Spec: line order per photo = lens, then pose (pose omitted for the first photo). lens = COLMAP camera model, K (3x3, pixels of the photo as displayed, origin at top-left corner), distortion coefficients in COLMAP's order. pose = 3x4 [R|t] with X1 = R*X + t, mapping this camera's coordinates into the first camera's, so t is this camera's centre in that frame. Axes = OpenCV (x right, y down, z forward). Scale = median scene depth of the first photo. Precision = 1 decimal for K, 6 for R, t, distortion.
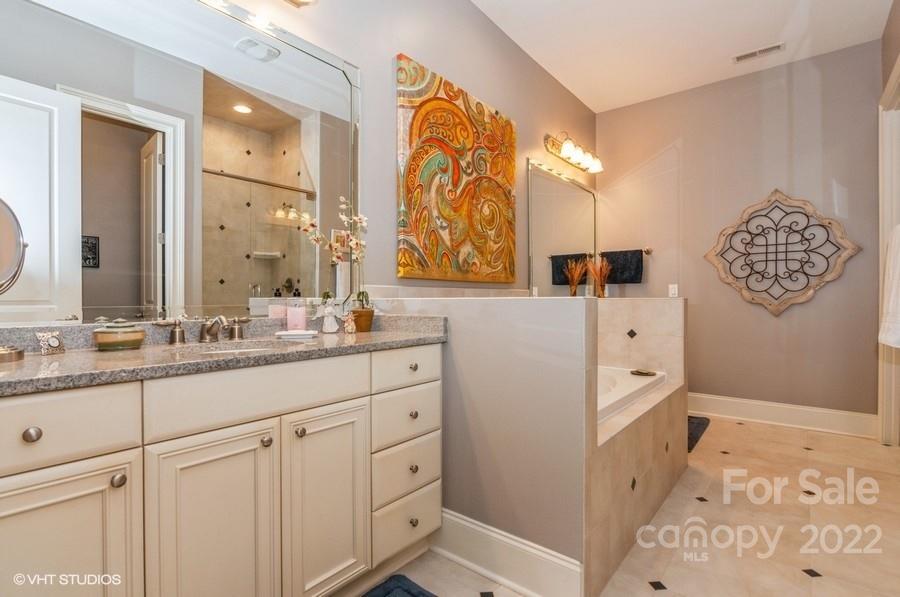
lens RADIAL K [[441.8, 0, 452.6], [0, 441.8, 300.0], [0, 0, 1]] dist [-0.003436, -0.000998]
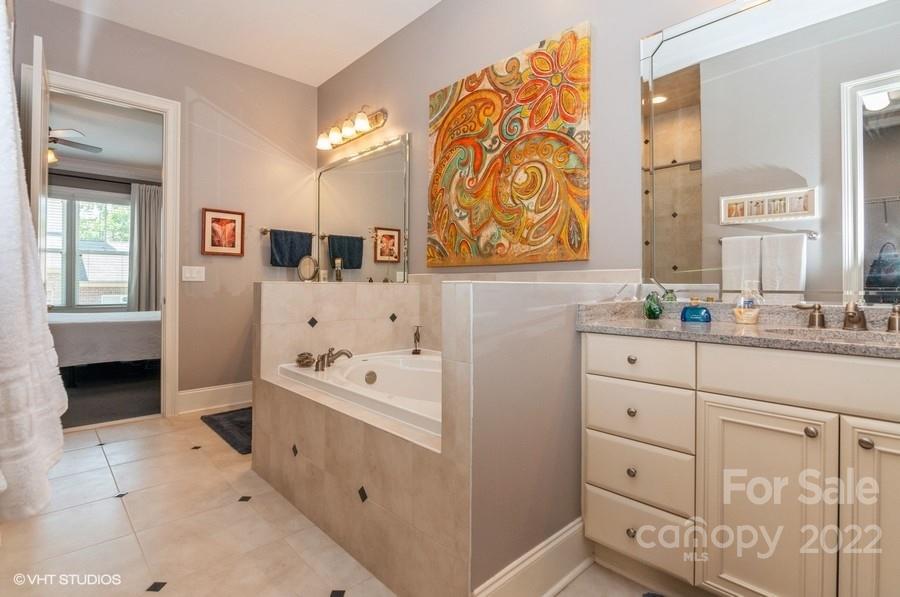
lens RADIAL K [[441.6, 0, 446.9], [0, 441.6, 287.7], [0, 0, 1]] dist [-0.013954, -0.001235]
pose [[-0.147326, 0.006142, -0.989069, 0.965315], [-0.006031, 0.999957, 0.007108, 0.000043], [0.989070, 0.007012, -0.147282, 1.030526]]
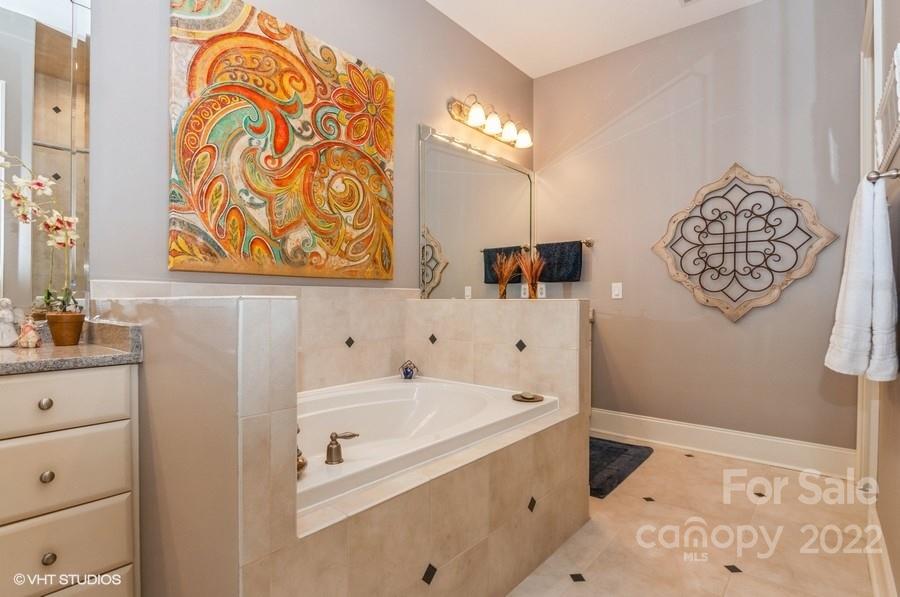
lens RADIAL K [[460.4, 0, 447.7], [0, 460.4, 303.8], [0, 0, 1]] dist [-0.006227, -0.000944]
pose [[0.999707, 0.003268, -0.023978, 0.301567], [-0.003150, 0.999983, 0.004946, 0.000282], [0.023993, -0.004869, 0.999700, 0.200318]]
